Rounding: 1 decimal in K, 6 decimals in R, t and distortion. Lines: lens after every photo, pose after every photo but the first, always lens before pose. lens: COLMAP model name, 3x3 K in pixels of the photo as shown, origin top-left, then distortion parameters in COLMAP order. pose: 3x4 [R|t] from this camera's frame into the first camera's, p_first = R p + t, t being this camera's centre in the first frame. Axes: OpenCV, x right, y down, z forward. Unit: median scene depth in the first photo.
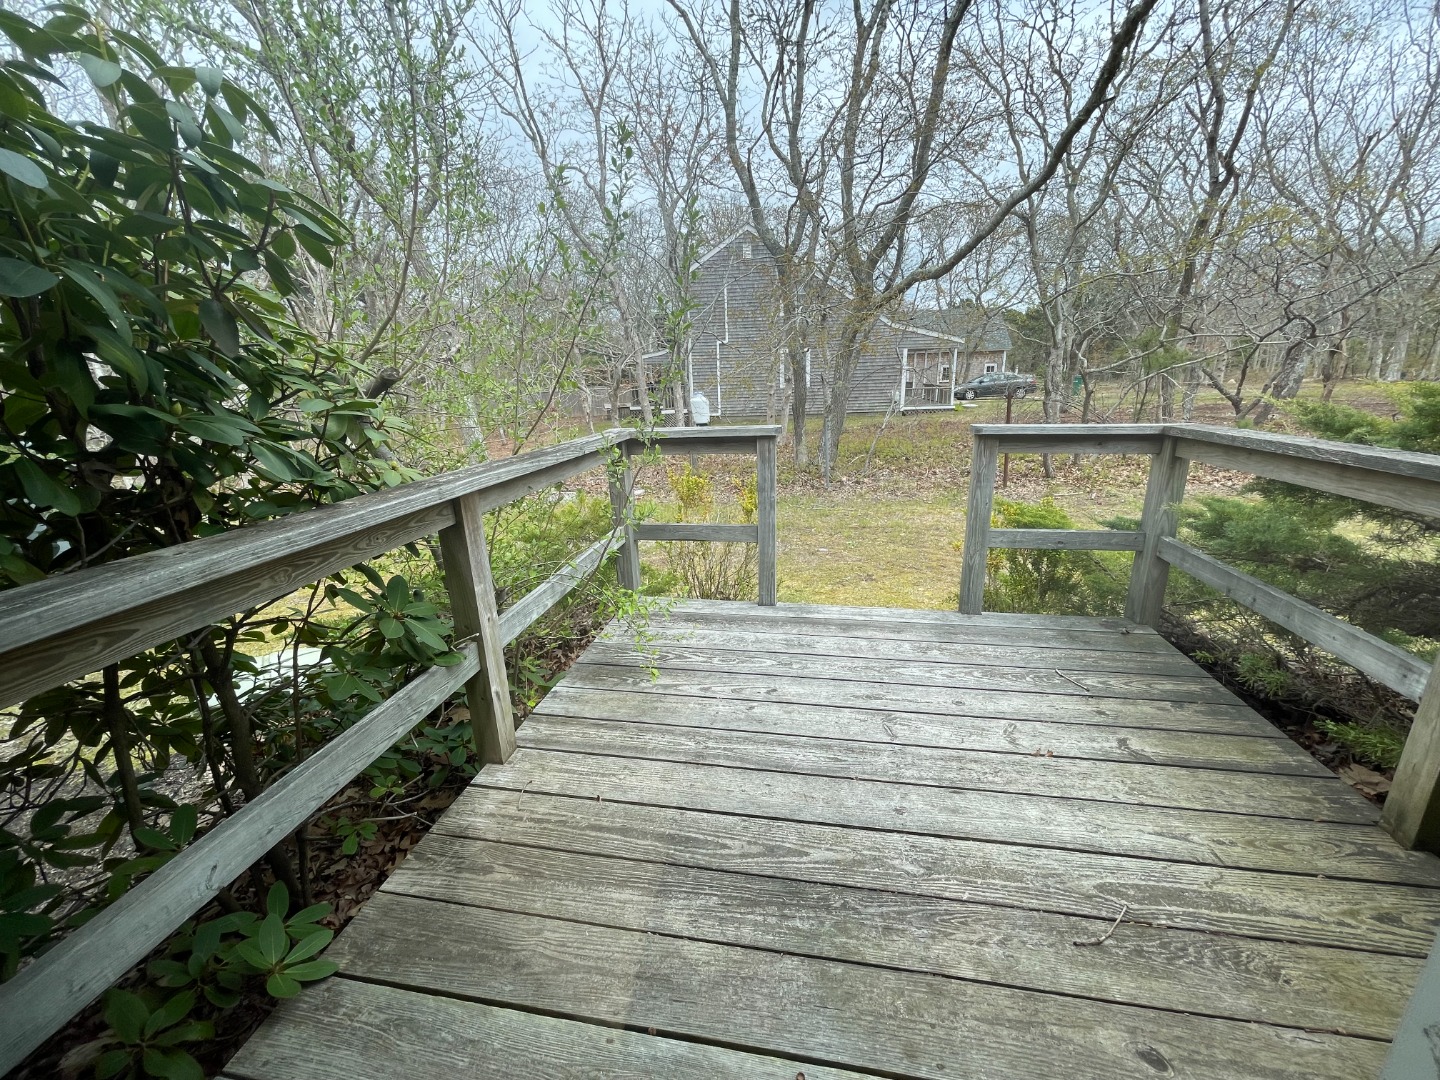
lens RADIAL K [[581.1, 0, 719.1], [0, 581.1, 543.8], [0, 0, 1]] dist [-0.000738, -0.000270]
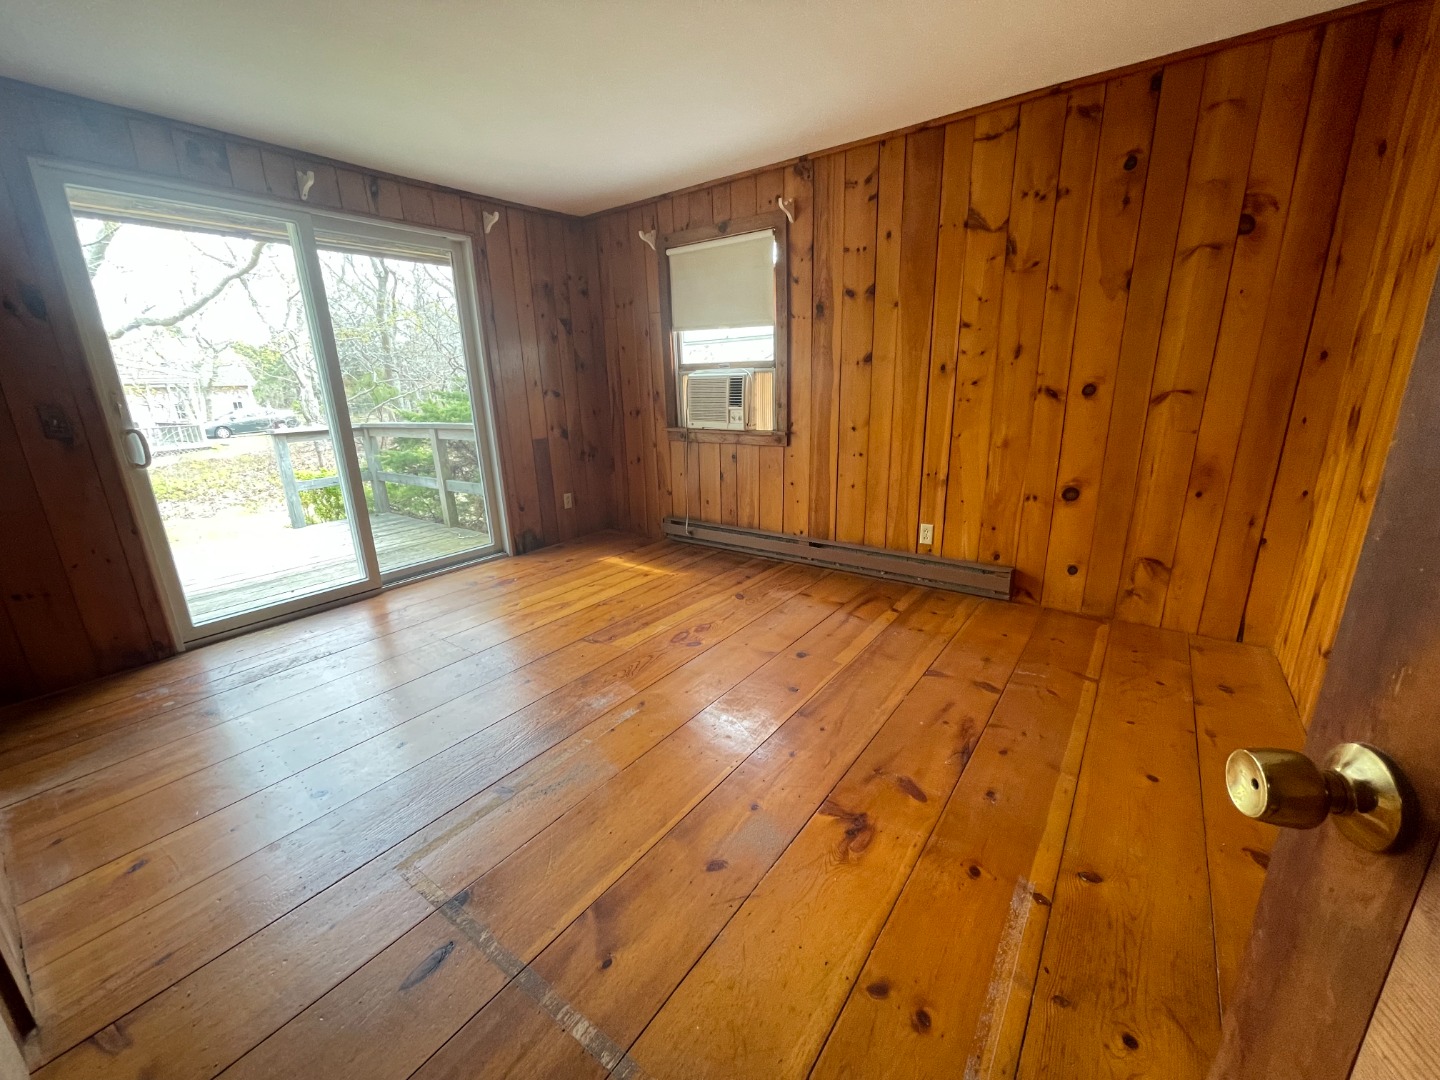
lens RADIAL K [[581.1, 0, 719.1], [0, 581.1, 543.8], [0, 0, 1]] dist [-0.000738, -0.000270]
pose [[0.449951, -0.223540, 0.864624, -0.054507], [0.271810, 0.956512, 0.105847, 0.030688], [-0.850684, 0.187388, 0.491144, -0.097919]]
